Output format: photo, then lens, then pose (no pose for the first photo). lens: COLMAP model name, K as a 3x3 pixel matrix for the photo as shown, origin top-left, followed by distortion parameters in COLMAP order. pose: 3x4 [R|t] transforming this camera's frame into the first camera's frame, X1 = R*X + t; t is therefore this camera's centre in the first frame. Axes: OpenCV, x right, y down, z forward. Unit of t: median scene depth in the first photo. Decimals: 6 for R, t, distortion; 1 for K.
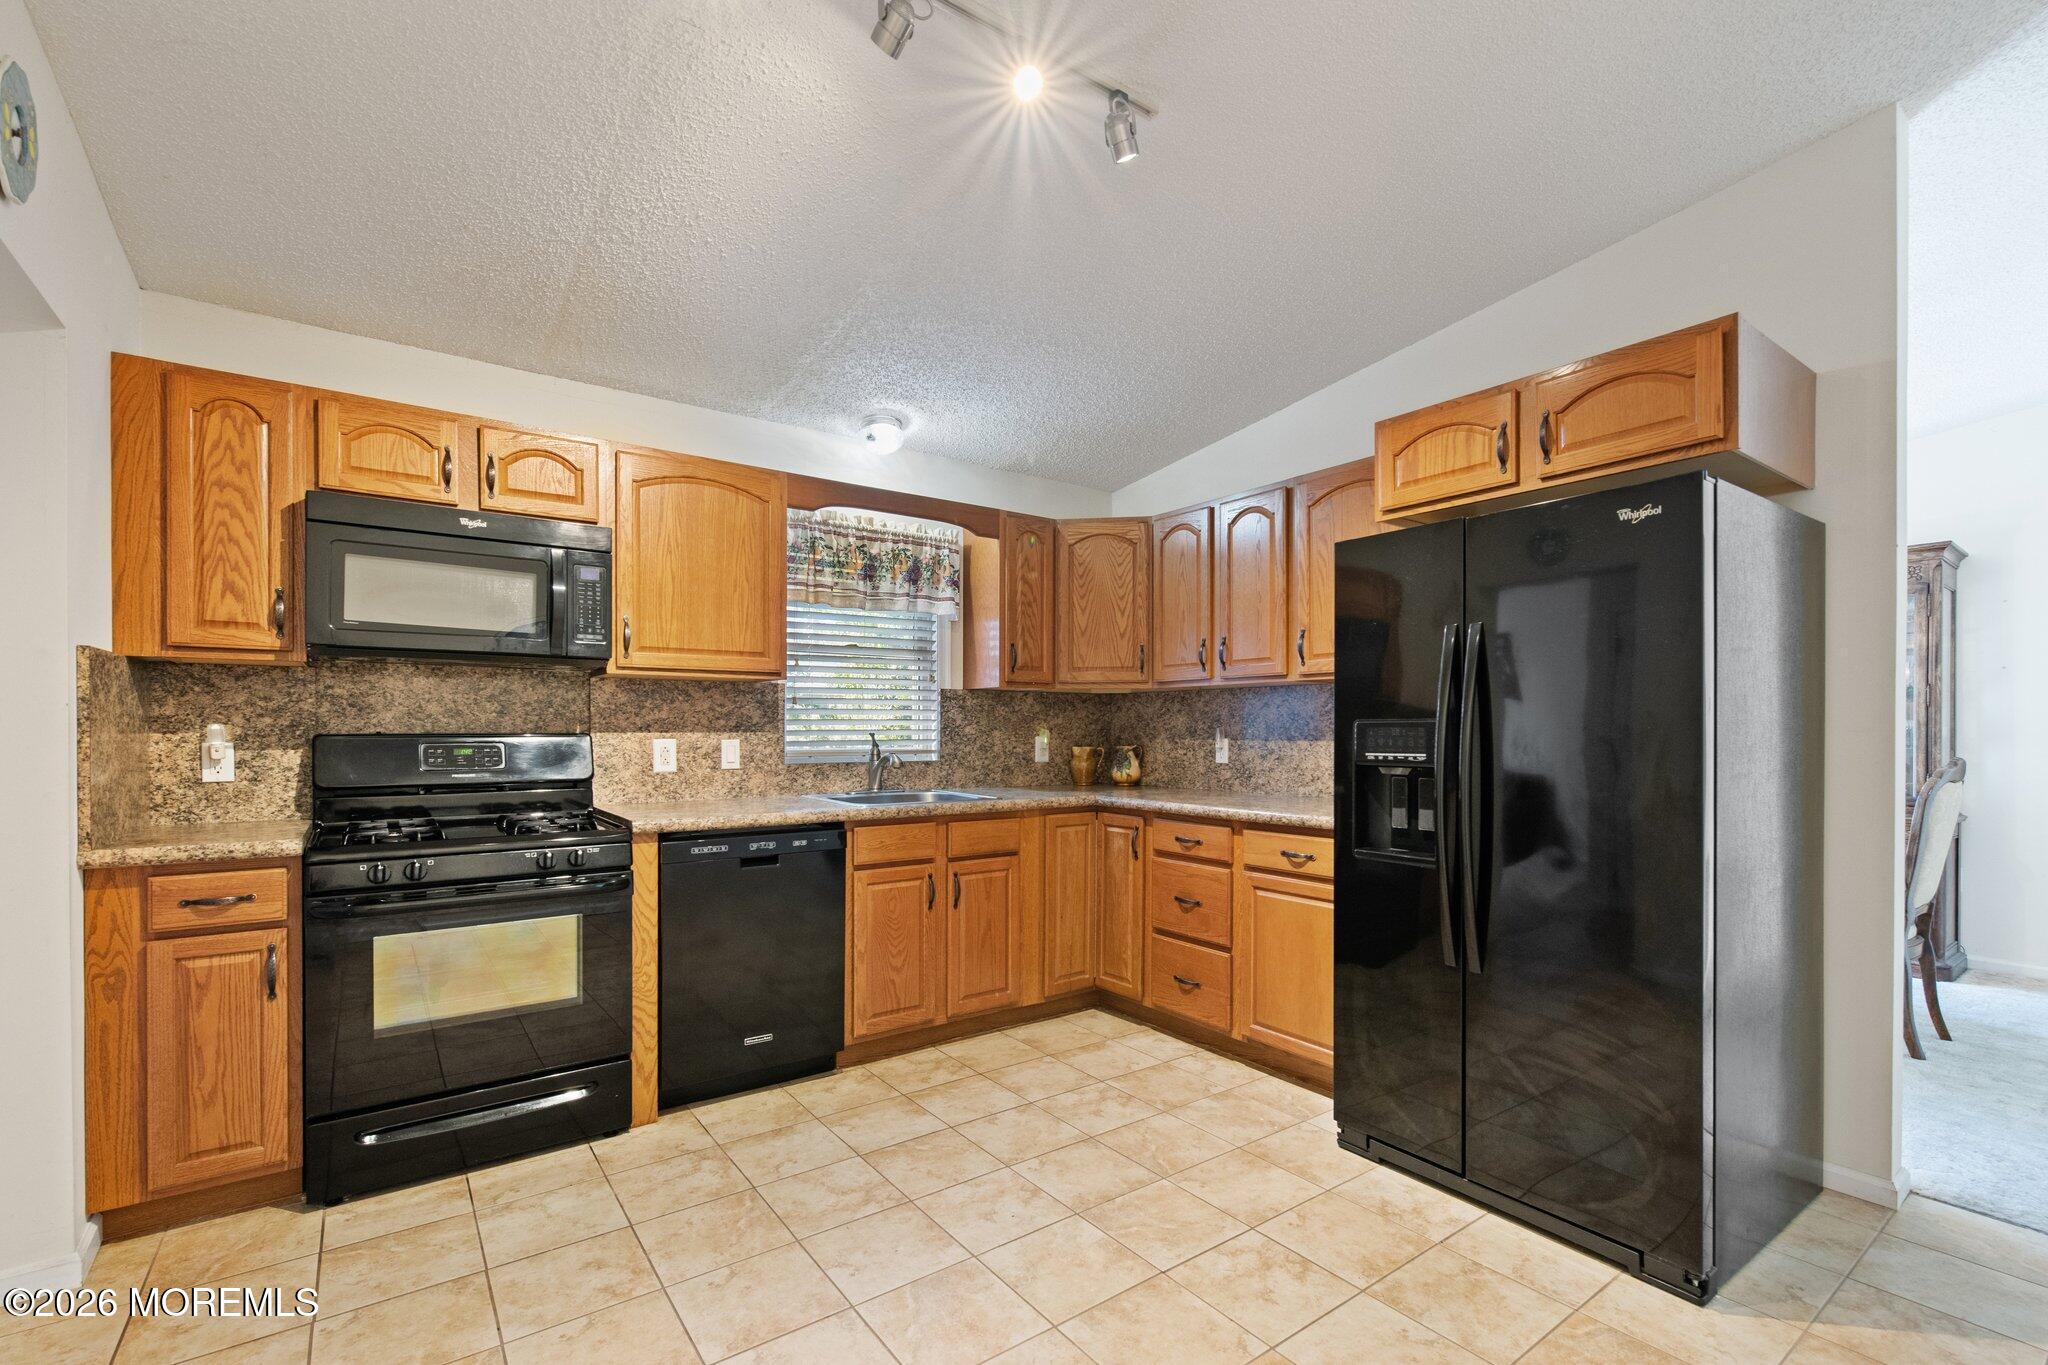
lens RADIAL K [[899.9, 0, 1032.4], [0, 899.9, 733.2], [0, 0, 1]] dist [0.000724, -0.000011]
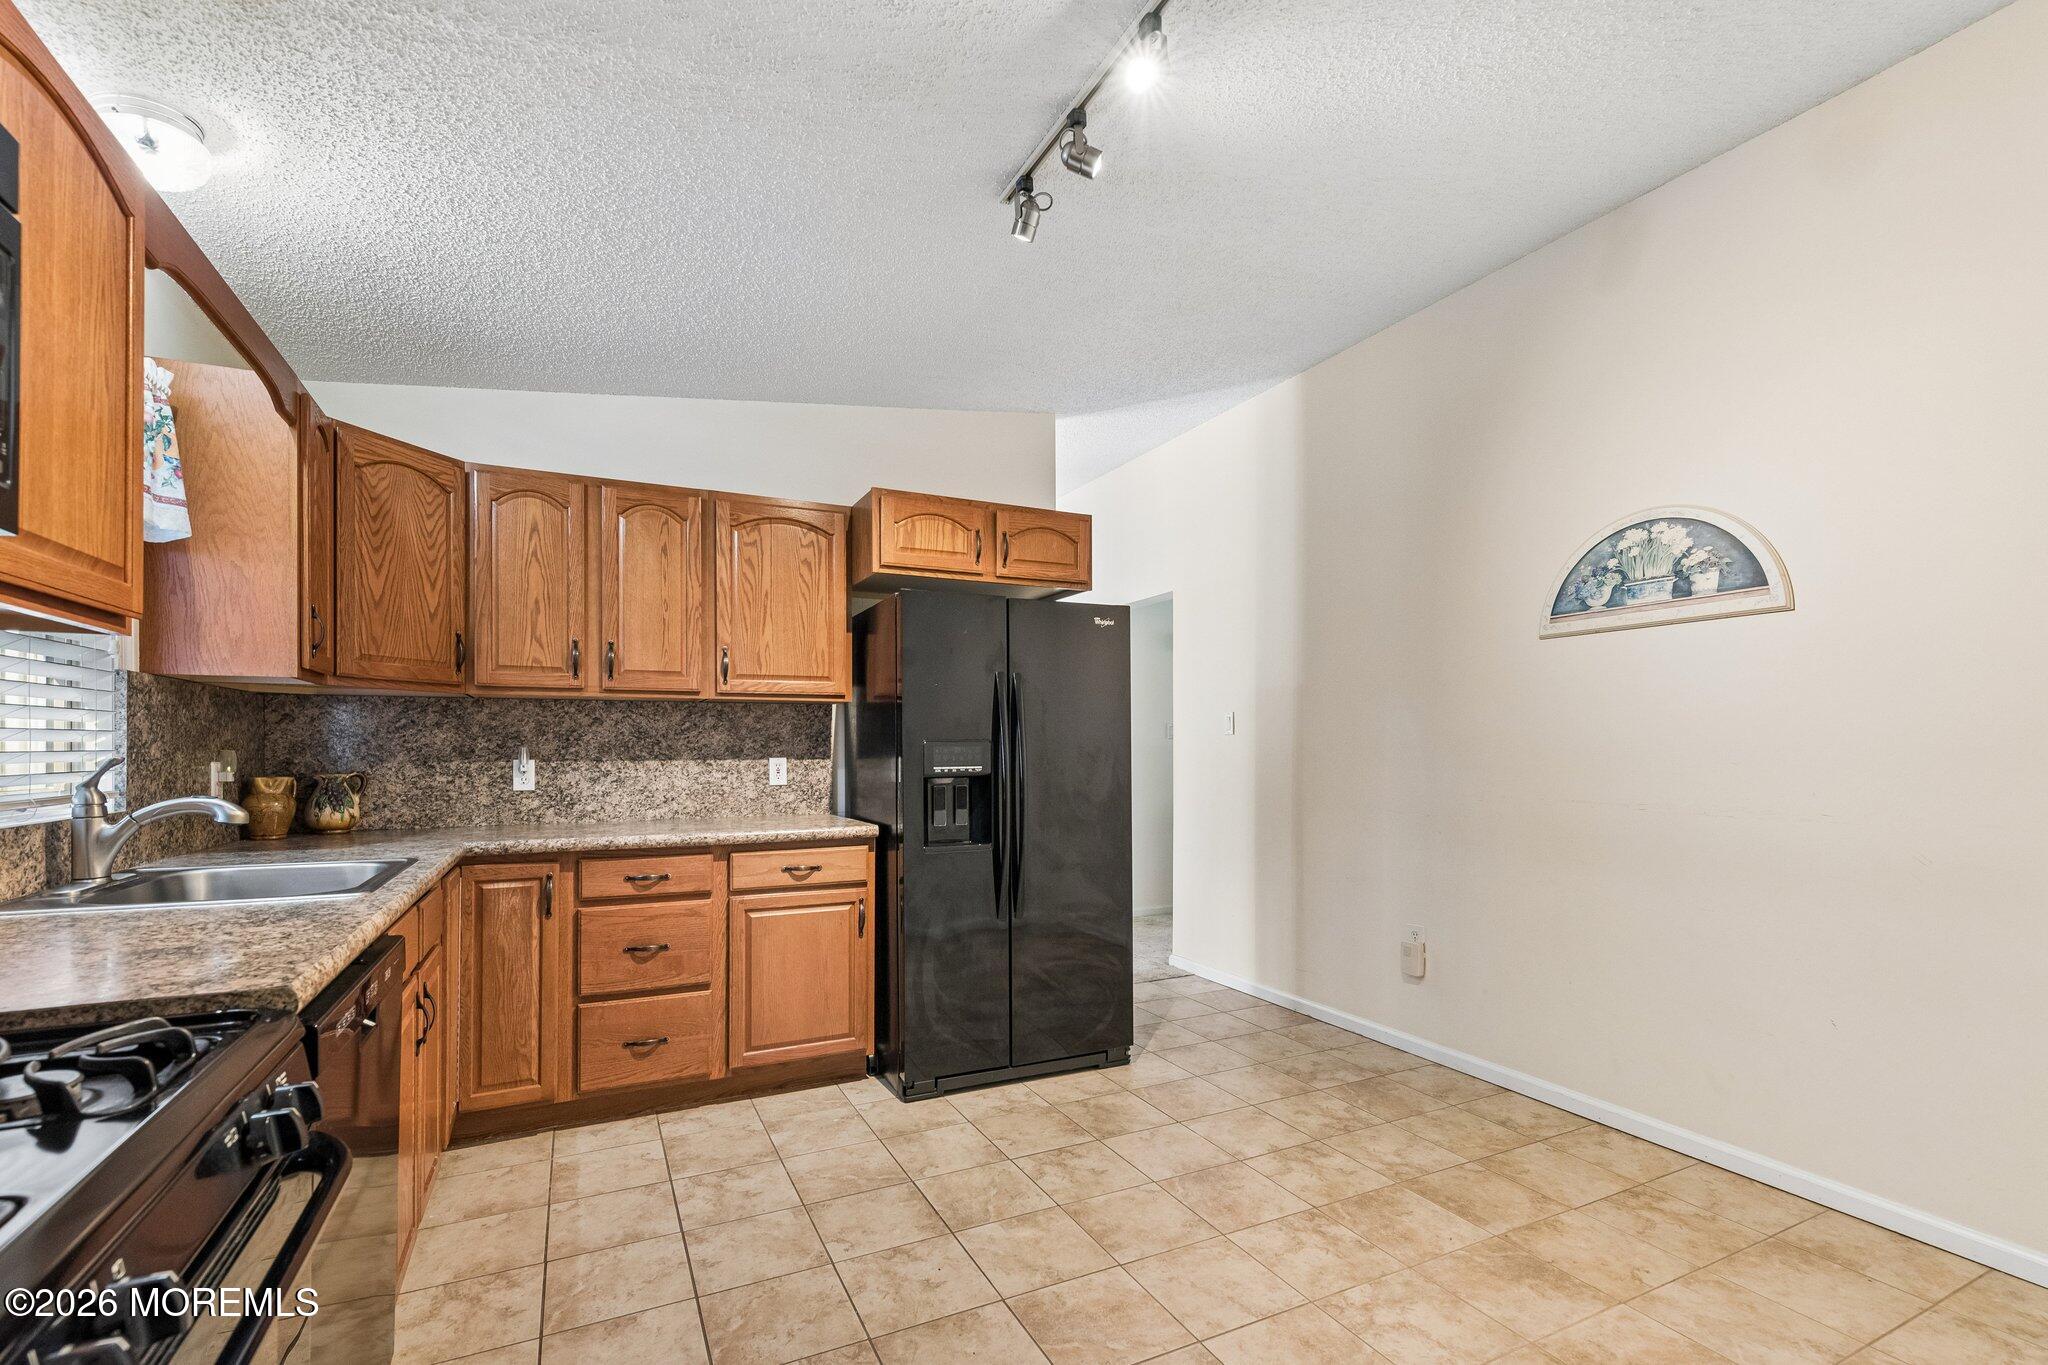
lens RADIAL K [[912.6, 0, 1017.2], [0, 912.6, 748.0], [0, 0, 1]] dist [0.002331, 0.000096]
pose [[0.179700, -0.001534, 0.983720, -0.690979], [0.006067, 0.999981, 0.000451, -0.003489], [-0.983703, 0.005887, 0.179706, 0.549389]]
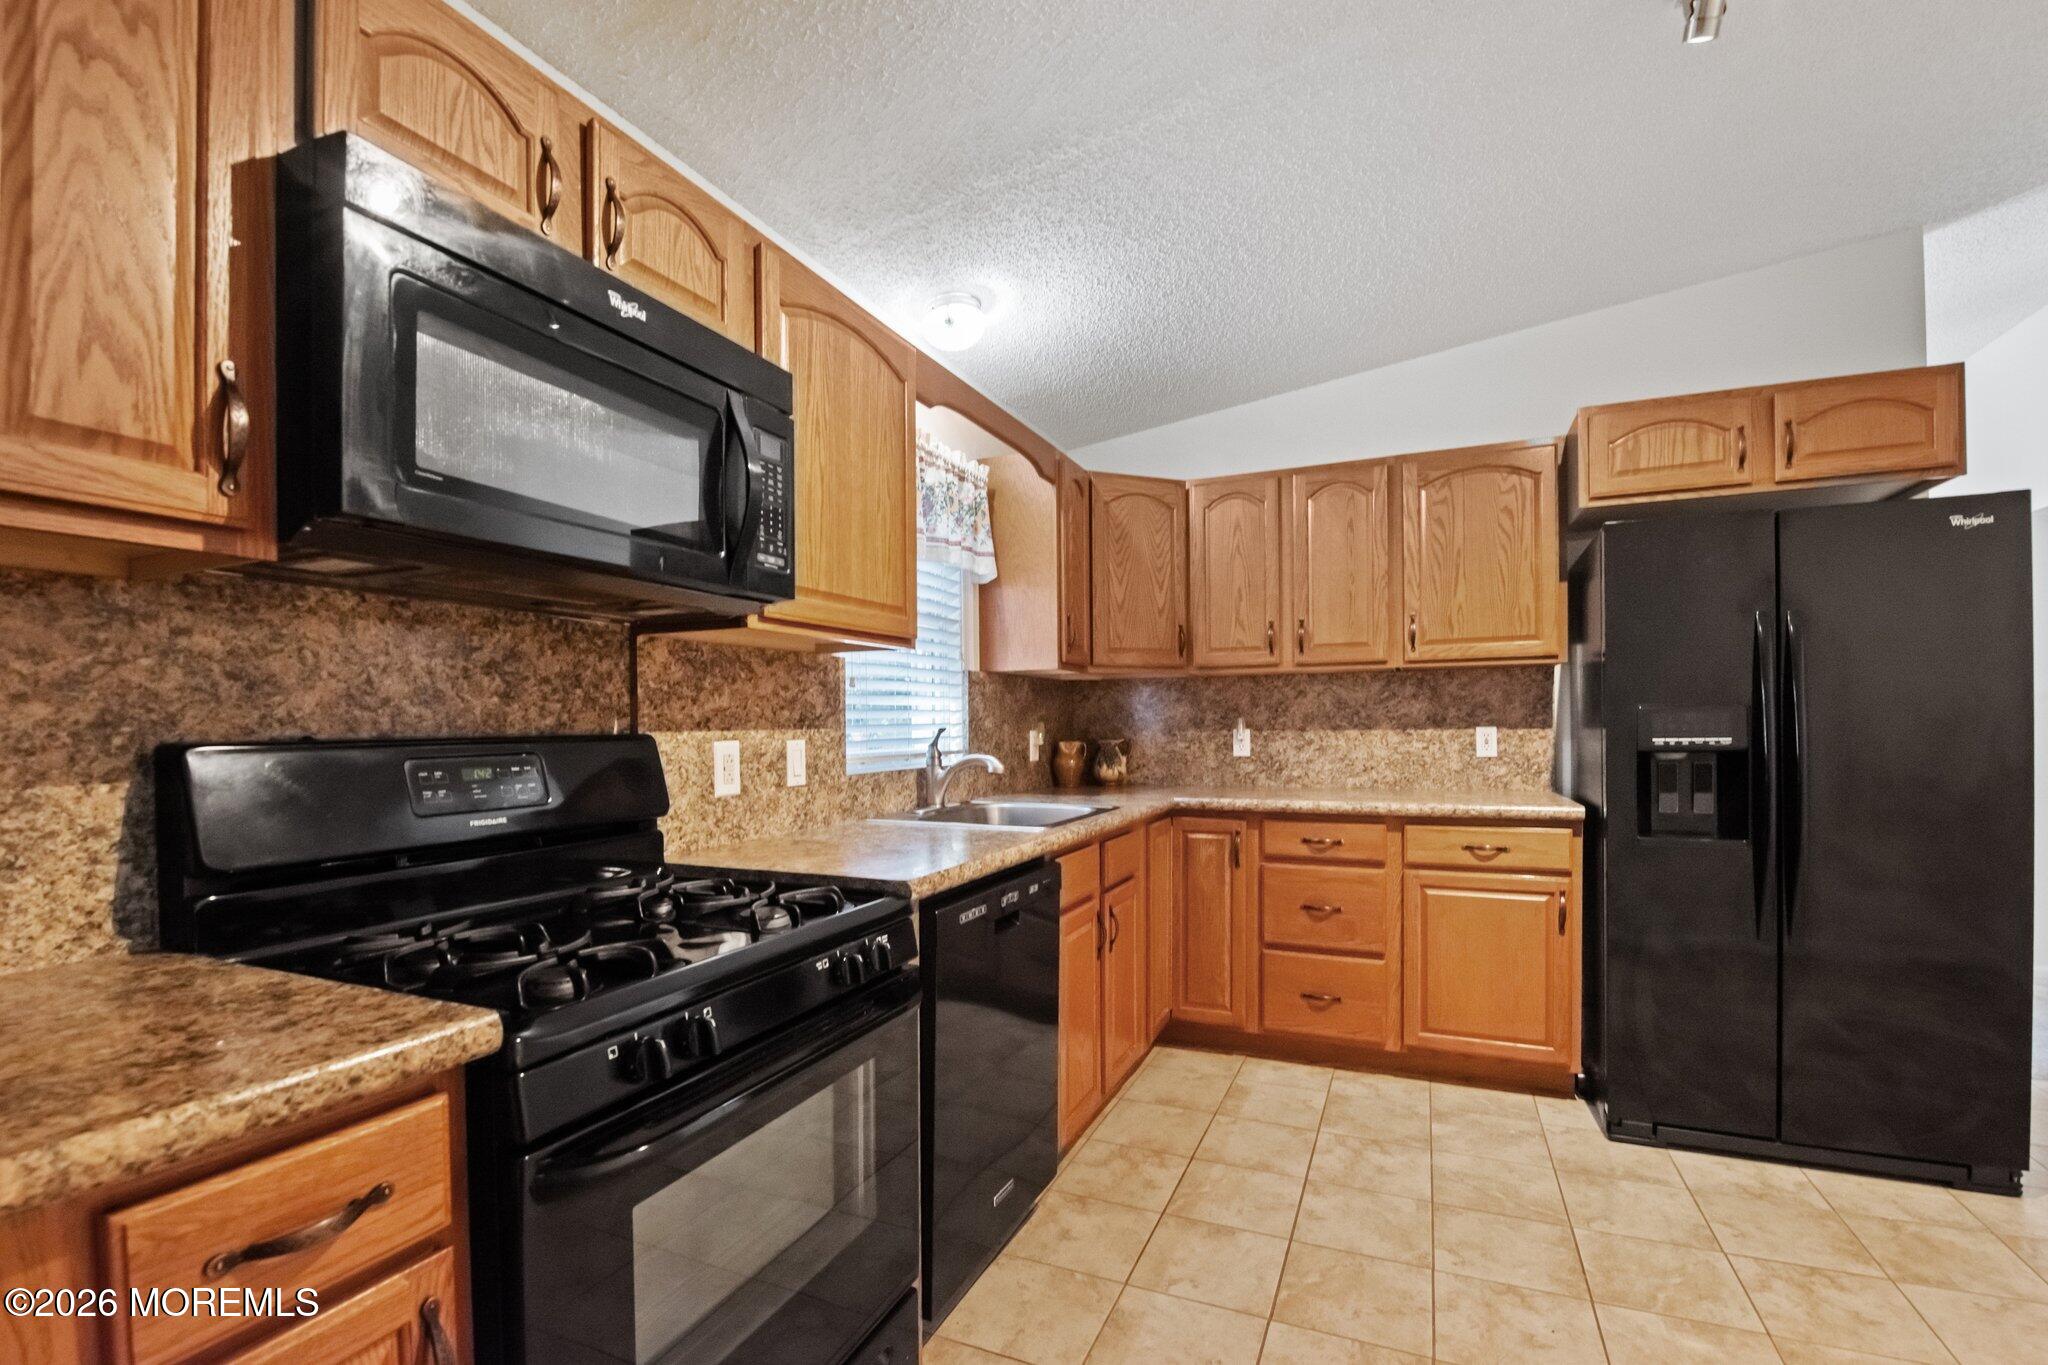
lens RADIAL K [[903.0, 0, 1026.1], [0, 903.0, 732.4], [0, 0, 1]] dist [-0.001643, -0.010212]
pose [[0.865737, -0.015741, 0.500252, -0.594509], [0.013795, 0.999876, 0.007589, -0.001617], [-0.500309, 0.000331, 0.865847, 0.404571]]
